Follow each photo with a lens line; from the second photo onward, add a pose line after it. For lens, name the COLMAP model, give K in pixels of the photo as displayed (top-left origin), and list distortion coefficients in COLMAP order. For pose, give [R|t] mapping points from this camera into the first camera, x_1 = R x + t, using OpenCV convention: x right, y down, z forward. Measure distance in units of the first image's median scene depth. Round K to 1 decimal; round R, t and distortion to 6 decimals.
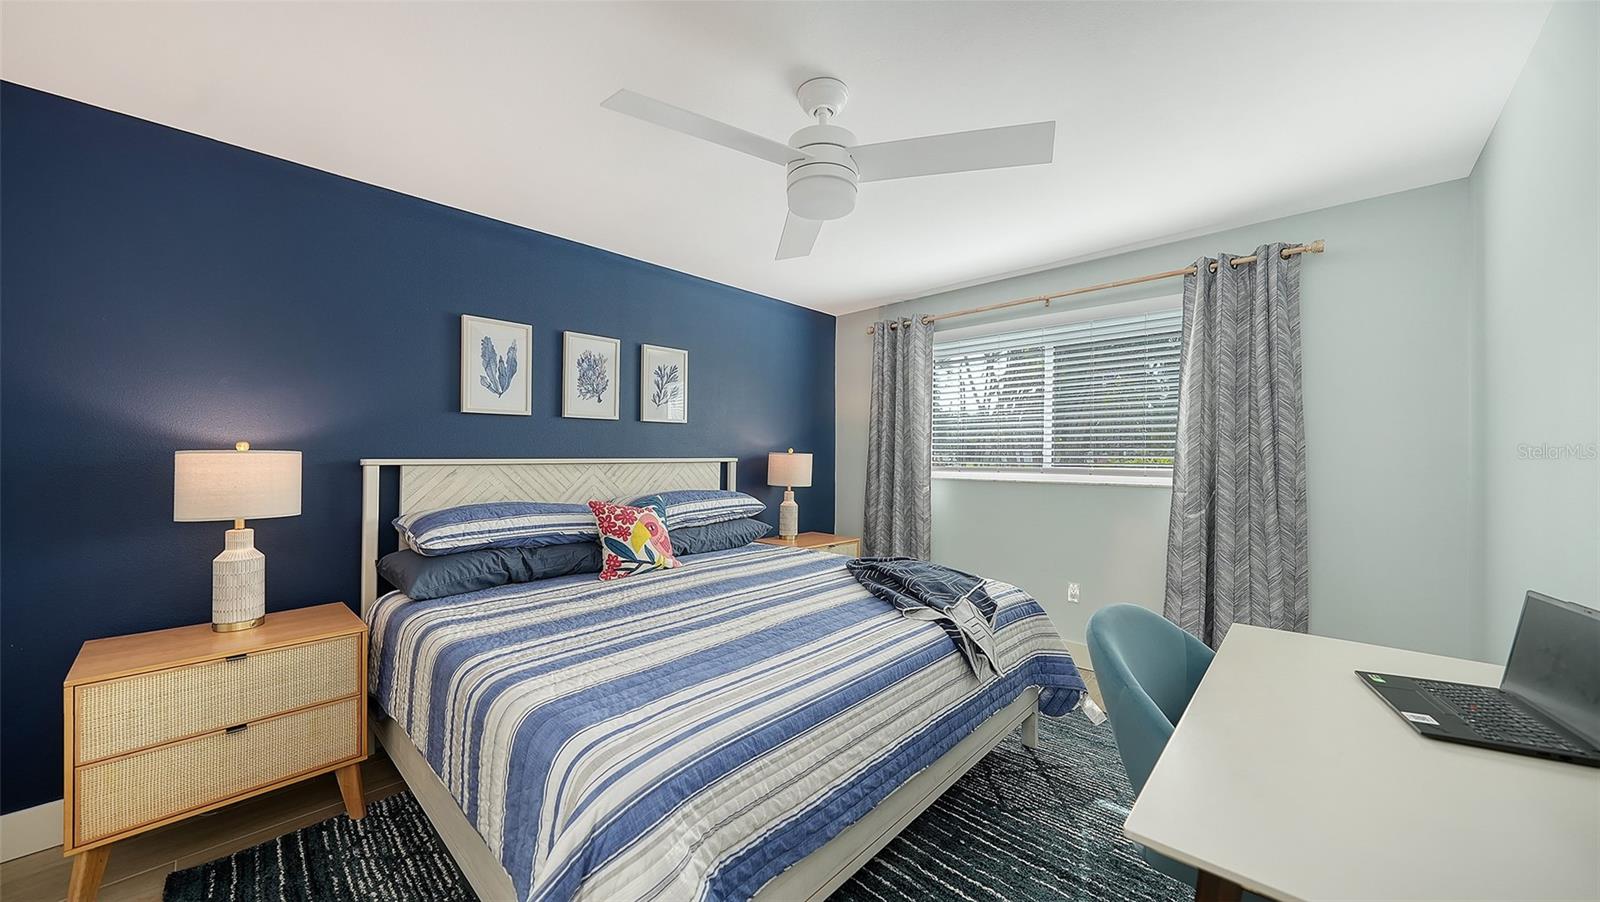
lens RADIAL K [[558.2, 0, 805.8], [0, 558.2, 456.8], [0, 0, 1]] dist [-0.000374, -0.000044]
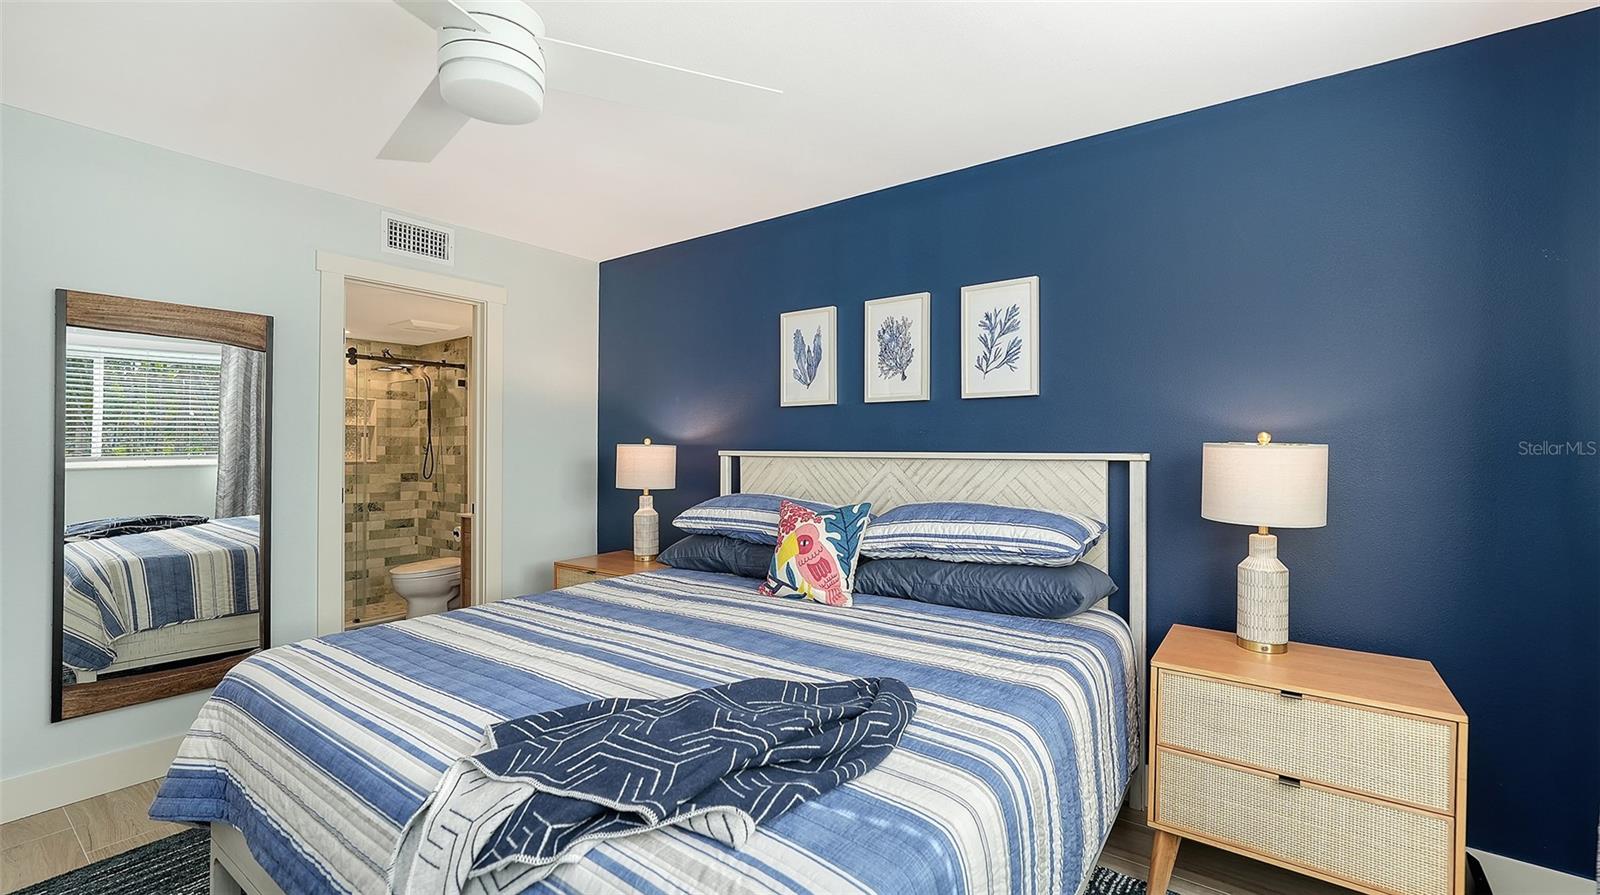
lens RADIAL K [[671.5, 0, 799.4], [0, 671.5, 431.1], [0, 0, 1]] dist [-0.003211, -0.000135]
pose [[0.117303, -0.022654, -0.992838, 0.566386], [-0.003313, 0.999725, -0.023203, -0.004078], [0.993091, 0.006011, 0.117195, 0.782543]]
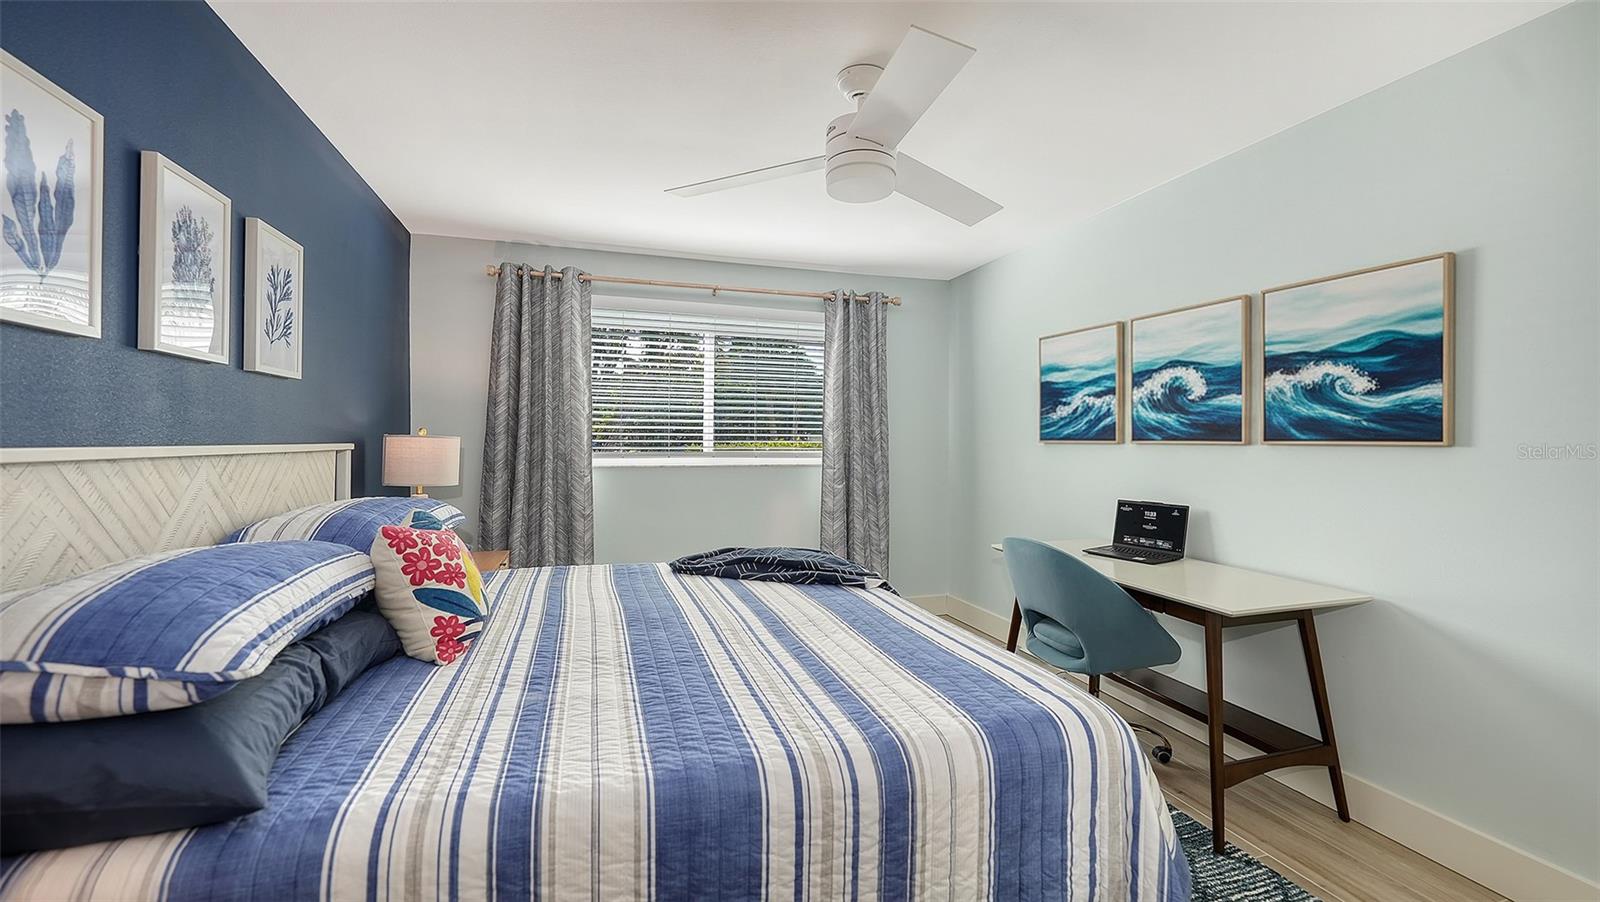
lens RADIAL K [[652.4, 0, 800.6], [0, 652.4, 444.9], [0, 0, 1]] dist [0.001736, -0.000038]
pose [[0.485888, -0.004657, 0.874009, -0.631686], [0.000609, 0.999987, 0.004989, 0.000688], [-0.874021, -0.001892, 0.485885, 0.315921]]
